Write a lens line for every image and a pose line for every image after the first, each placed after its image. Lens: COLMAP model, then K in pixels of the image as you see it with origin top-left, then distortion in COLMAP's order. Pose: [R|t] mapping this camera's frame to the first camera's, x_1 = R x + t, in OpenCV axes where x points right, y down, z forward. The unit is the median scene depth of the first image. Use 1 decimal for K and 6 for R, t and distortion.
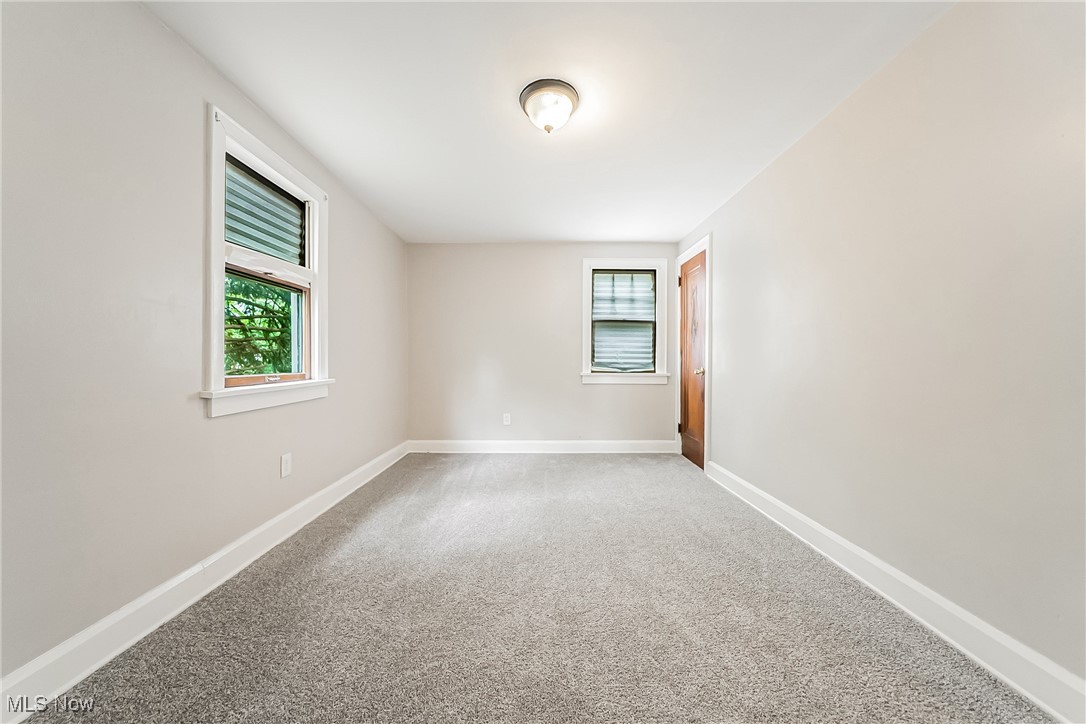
lens RADIAL K [[372.7, 0, 551.1], [0, 372.7, 362.2], [0, 0, 1]] dist [-0.000621, -0.000065]
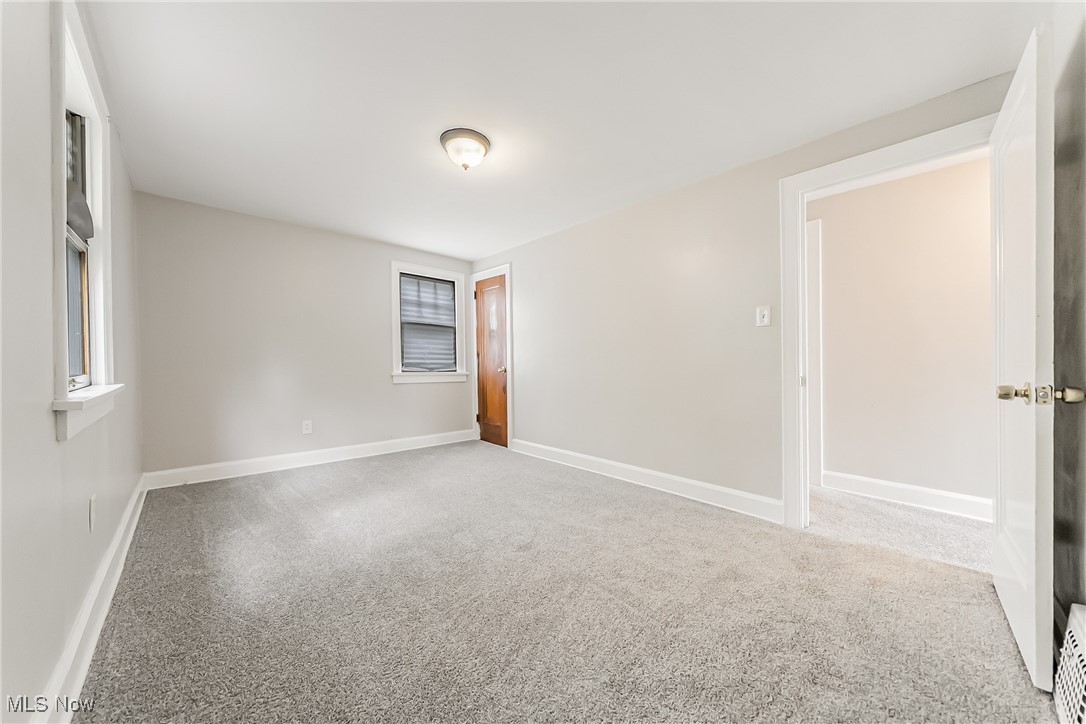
lens RADIAL K [[374.5, 0, 540.5], [0, 374.5, 353.7], [0, 0, 1]] dist [-0.000232, -0.000055]
pose [[0.739631, 0.019387, 0.672733, -0.305844], [0.001003, 0.999552, -0.029908, 0.006999], [-0.673012, 0.022796, 0.739280, -0.023127]]
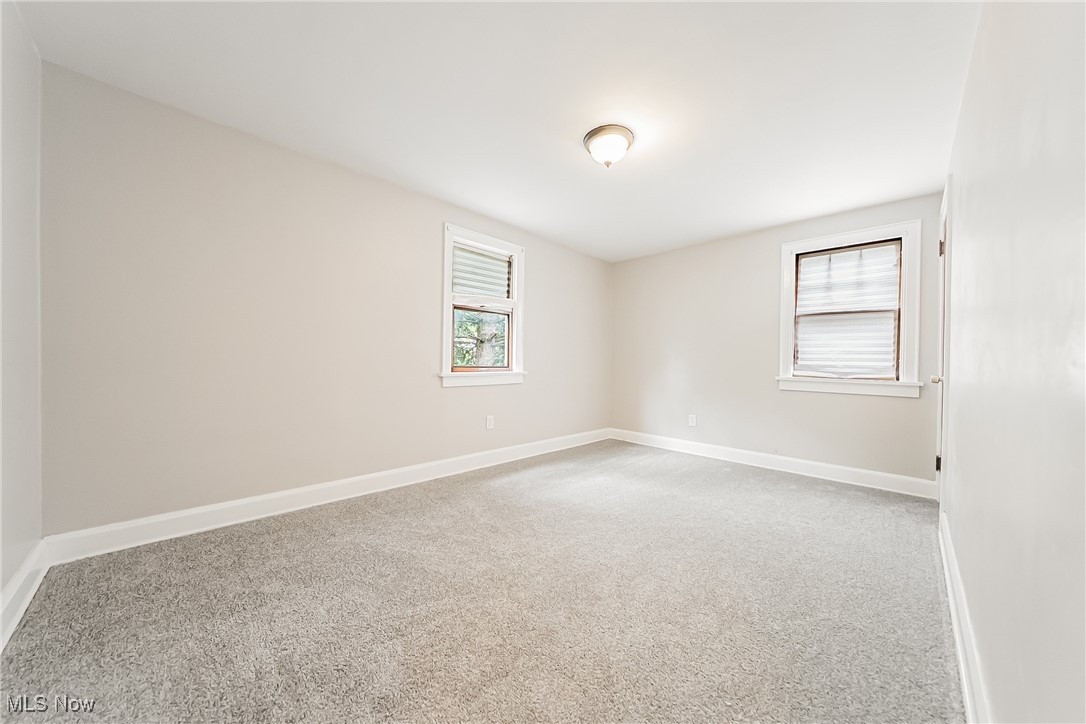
lens RADIAL K [[377.5, 0, 556.3], [0, 377.5, 364.7], [0, 0, 1]] dist [-0.000200, -0.000048]
pose [[0.704146, 0.012058, -0.709953, 0.341877], [-0.018365, 0.999831, -0.001233, 0.010815], [0.709817, 0.013907, 0.704248, 0.020184]]
